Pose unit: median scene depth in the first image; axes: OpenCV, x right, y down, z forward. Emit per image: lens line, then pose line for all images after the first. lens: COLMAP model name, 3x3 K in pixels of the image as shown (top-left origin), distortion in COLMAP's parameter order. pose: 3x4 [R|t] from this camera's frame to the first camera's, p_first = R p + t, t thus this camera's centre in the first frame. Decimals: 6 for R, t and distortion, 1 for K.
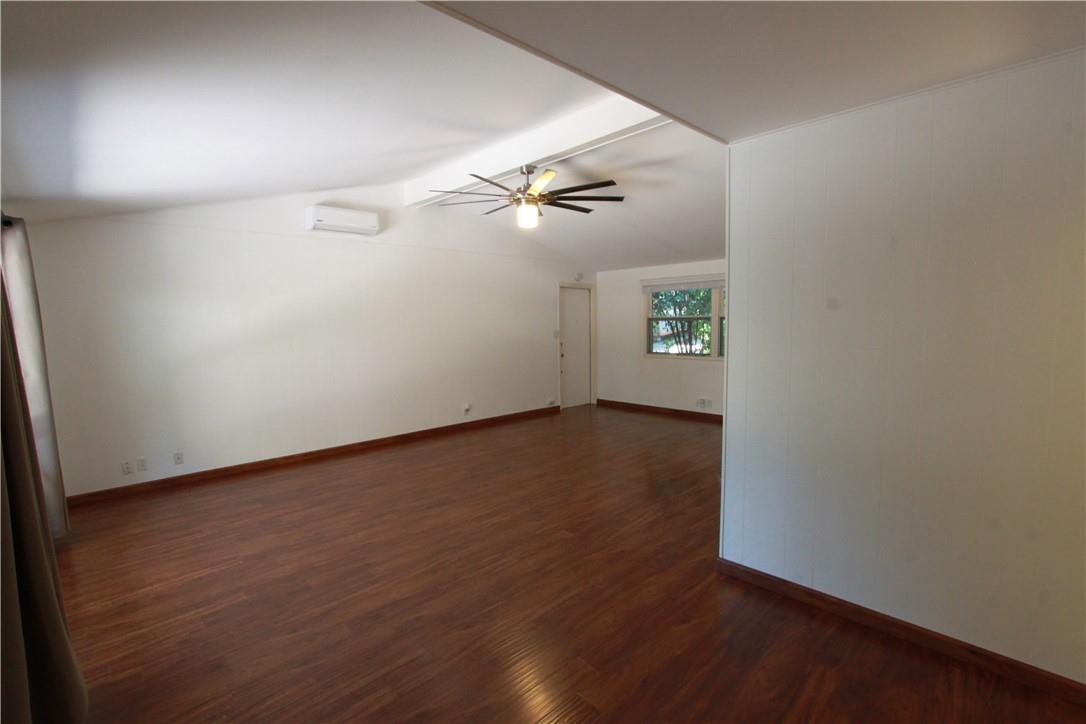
lens RADIAL K [[499.7, 0, 541.6], [0, 499.7, 363.9], [0, 0, 1]] dist [-0.018309, 0.000649]
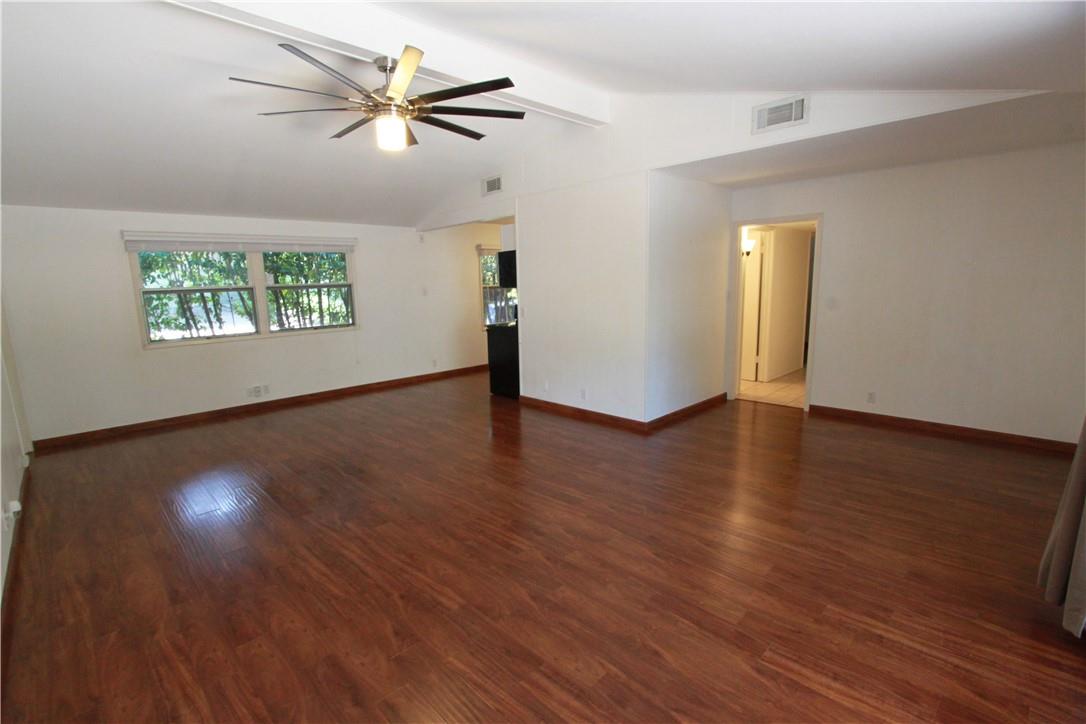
lens RADIAL K [[499.7, 0, 542.2], [0, 499.7, 361.5], [0, 0, 1]] dist [-0.018309, 0.000649]
pose [[-0.018537, -0.141681, 0.989739, -0.908006], [0.114071, 0.983145, 0.142874, -0.062838], [-0.993300, 0.115549, -0.002063, 0.967431]]
